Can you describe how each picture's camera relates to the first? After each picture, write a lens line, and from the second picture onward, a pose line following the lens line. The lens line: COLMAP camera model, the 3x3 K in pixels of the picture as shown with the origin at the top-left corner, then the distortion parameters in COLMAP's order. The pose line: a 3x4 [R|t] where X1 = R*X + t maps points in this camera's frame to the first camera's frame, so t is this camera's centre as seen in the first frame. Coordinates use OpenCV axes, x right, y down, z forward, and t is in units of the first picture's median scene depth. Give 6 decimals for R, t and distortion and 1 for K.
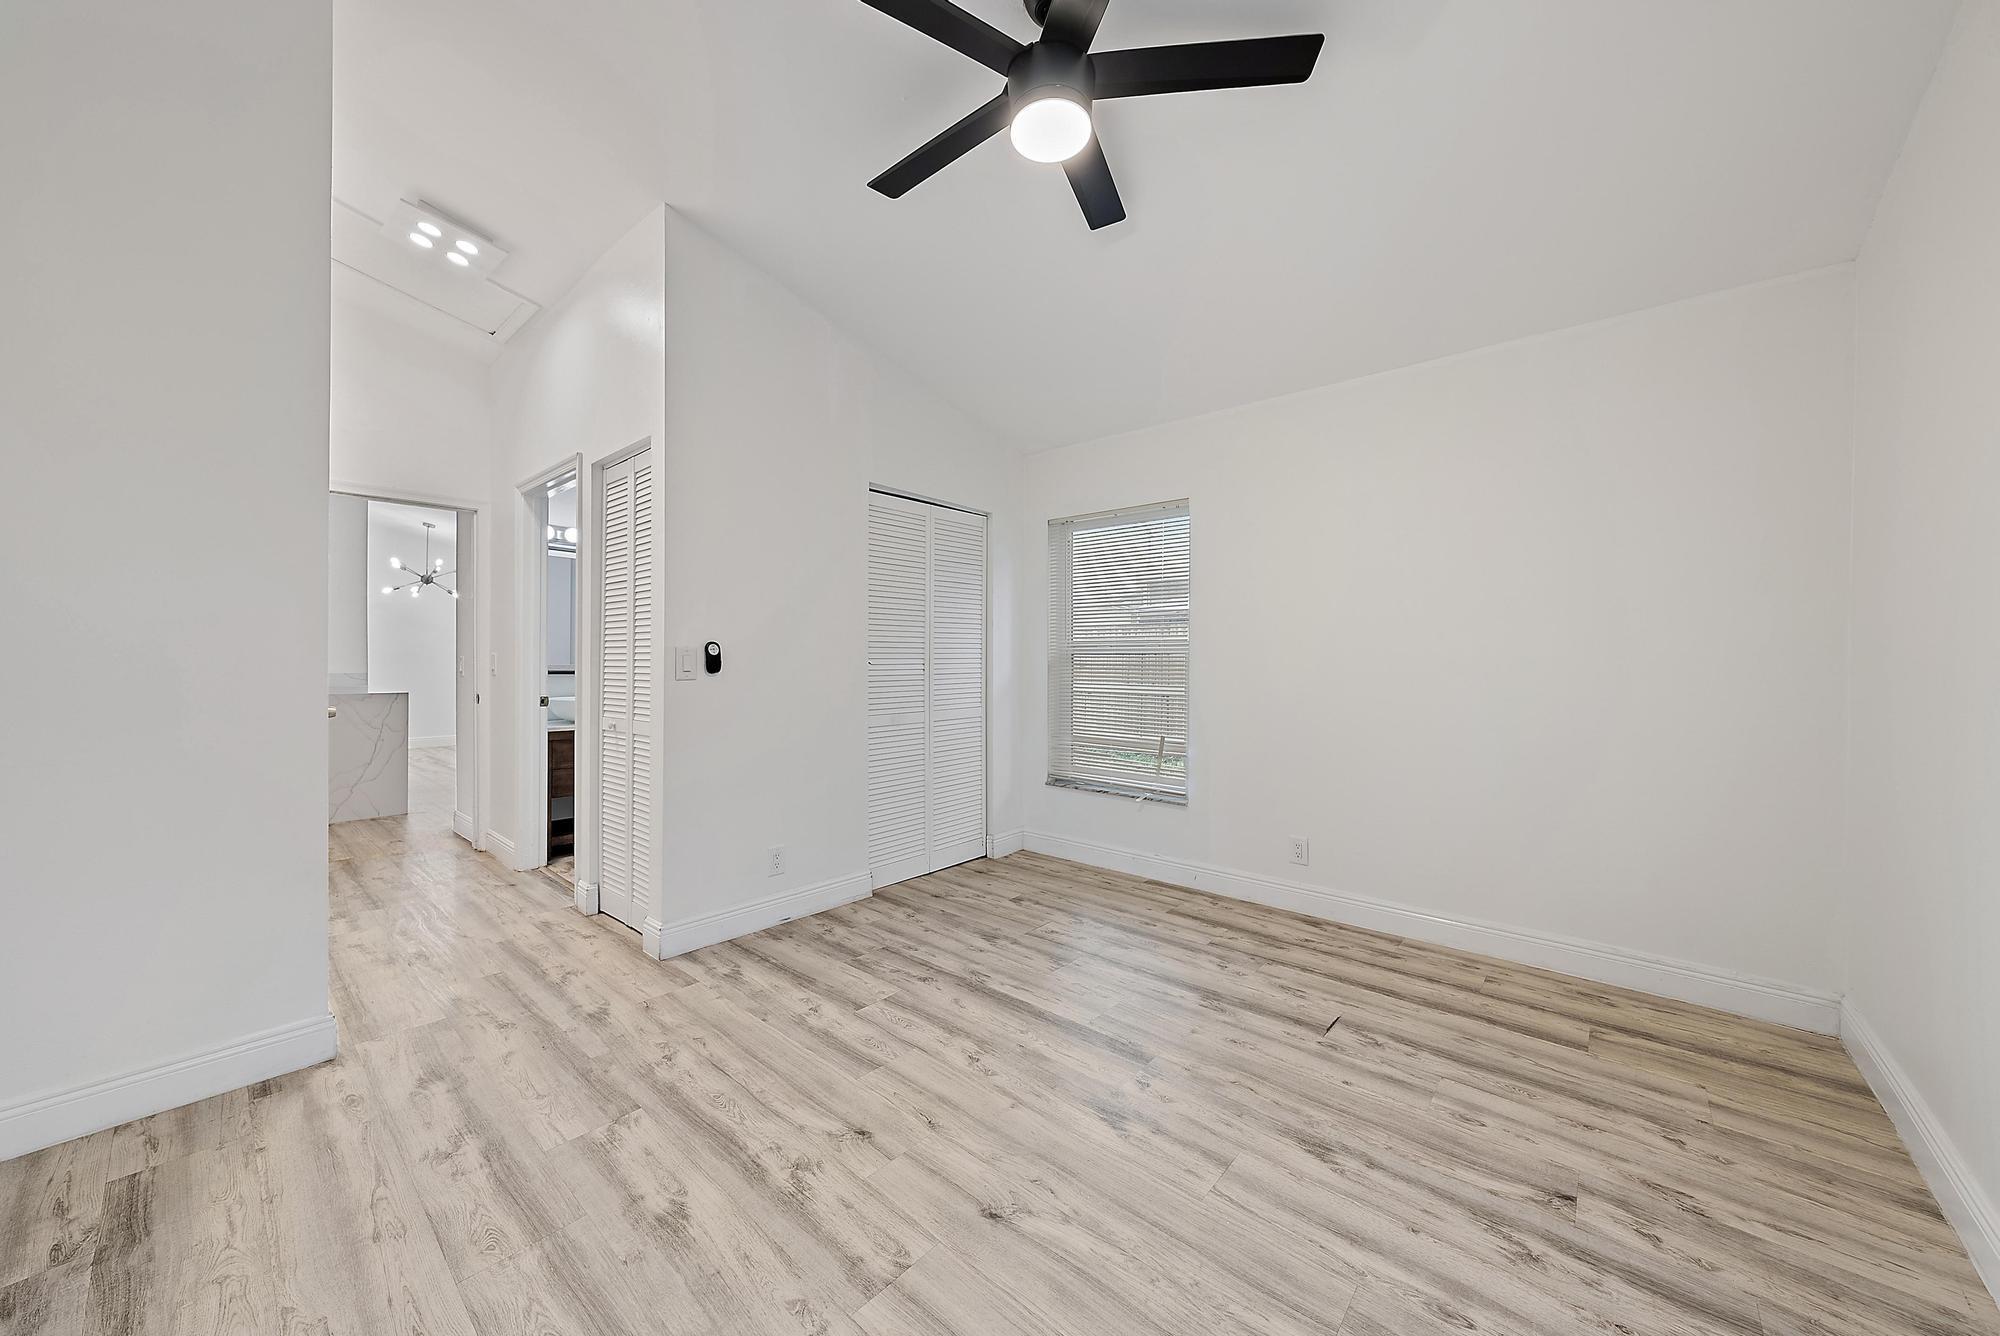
lens RADIAL K [[690.4, 0, 1008.4], [0, 690.4, 666.4], [0, 0, 1]] dist [-0.002343, 0.000088]
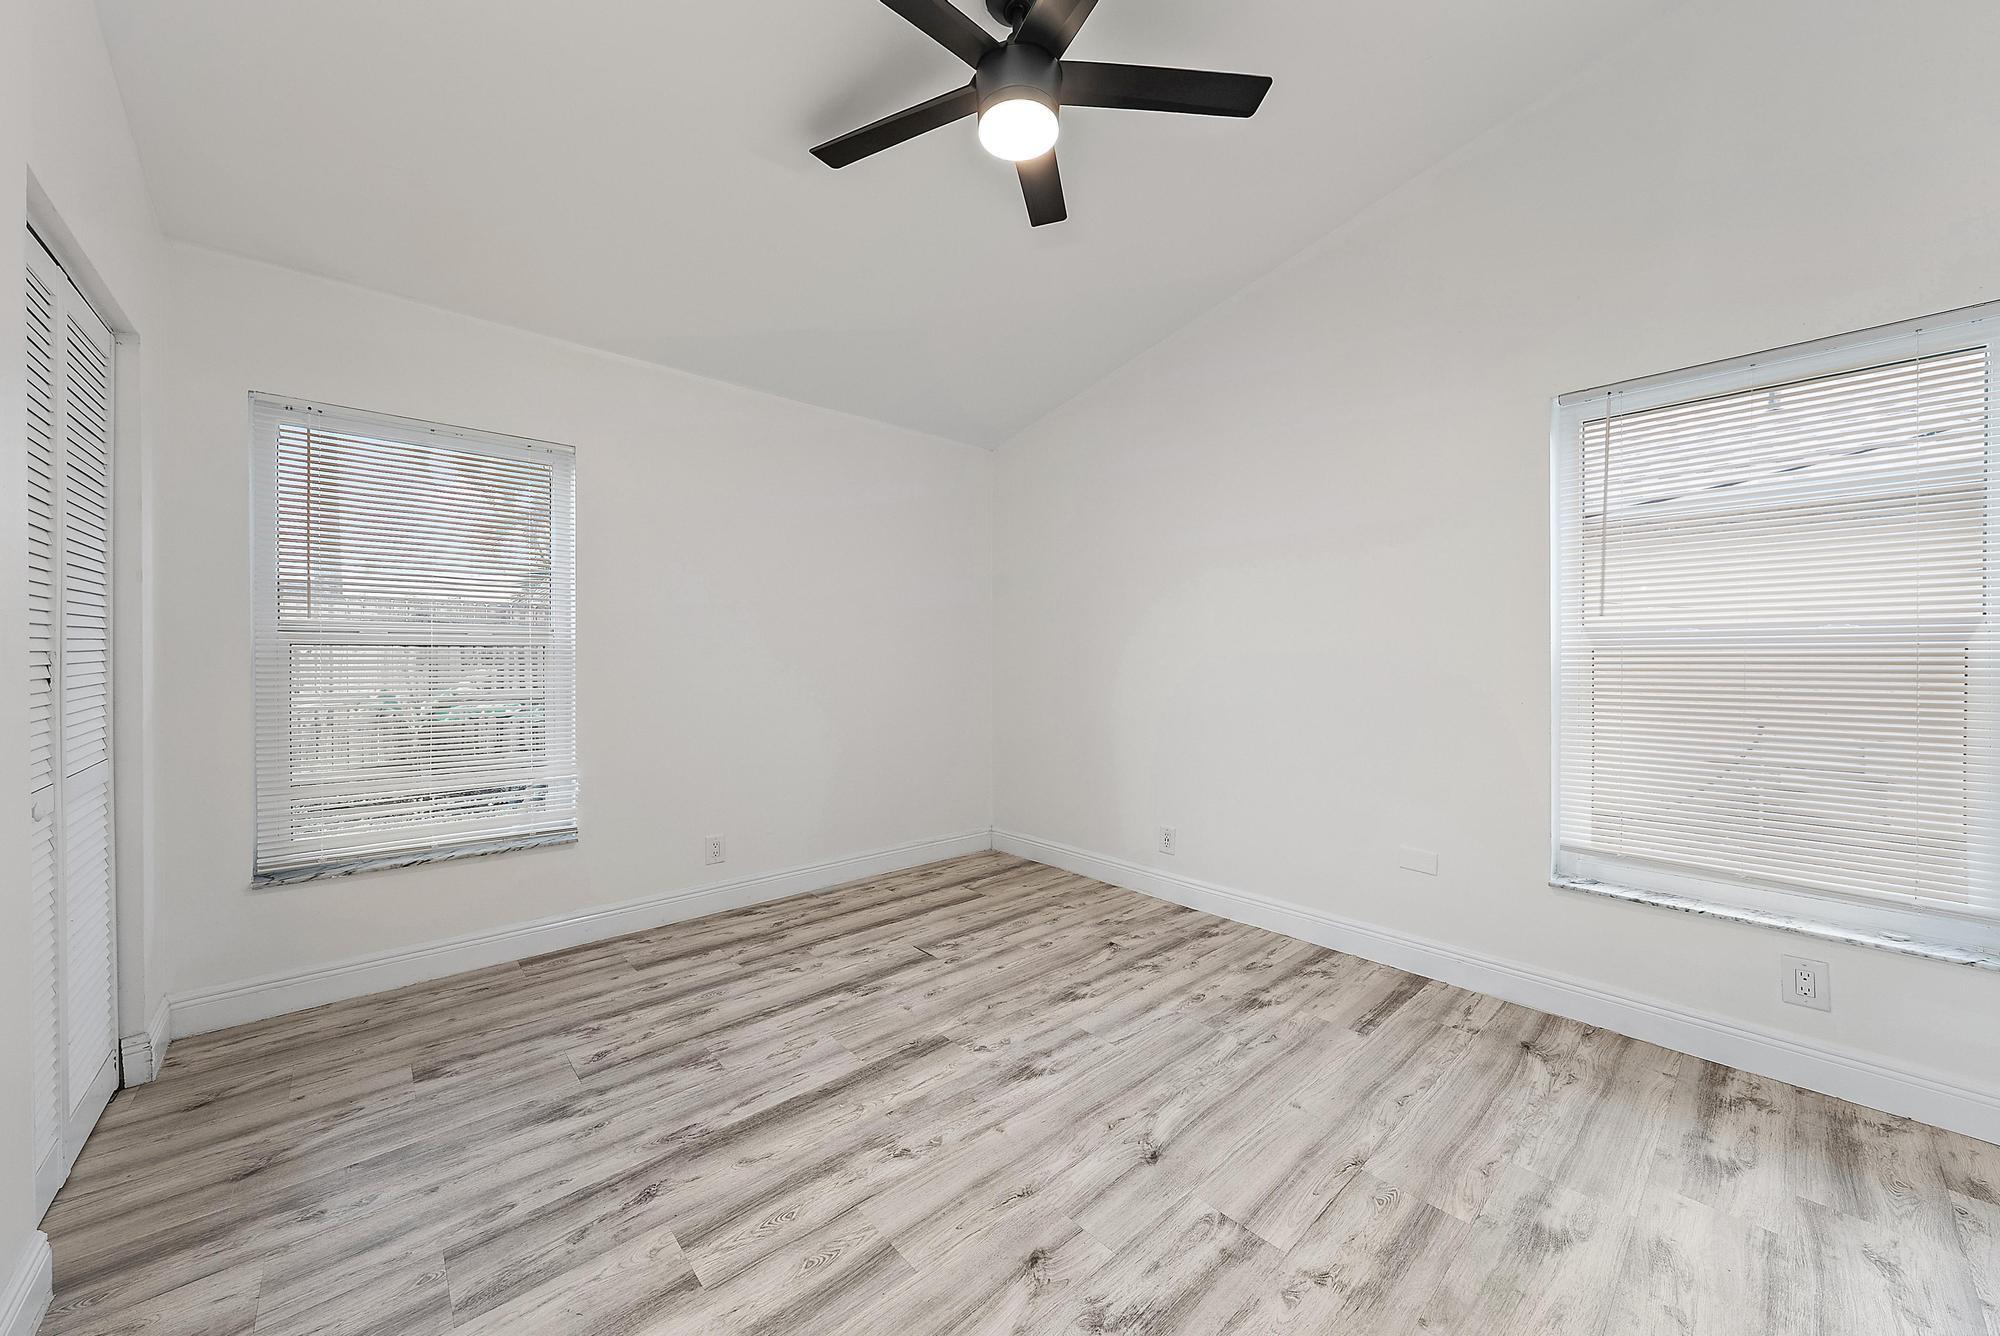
lens RADIAL K [[690.4, 0, 1002.6], [0, 690.4, 660.0], [0, 0, 1]] dist [-0.002343, 0.000088]
pose [[0.160624, -0.010666, 0.986958, -0.649358], [0.007738, 0.999924, 0.009547, -0.011972], [-0.986985, 0.006104, 0.160695, 0.593537]]
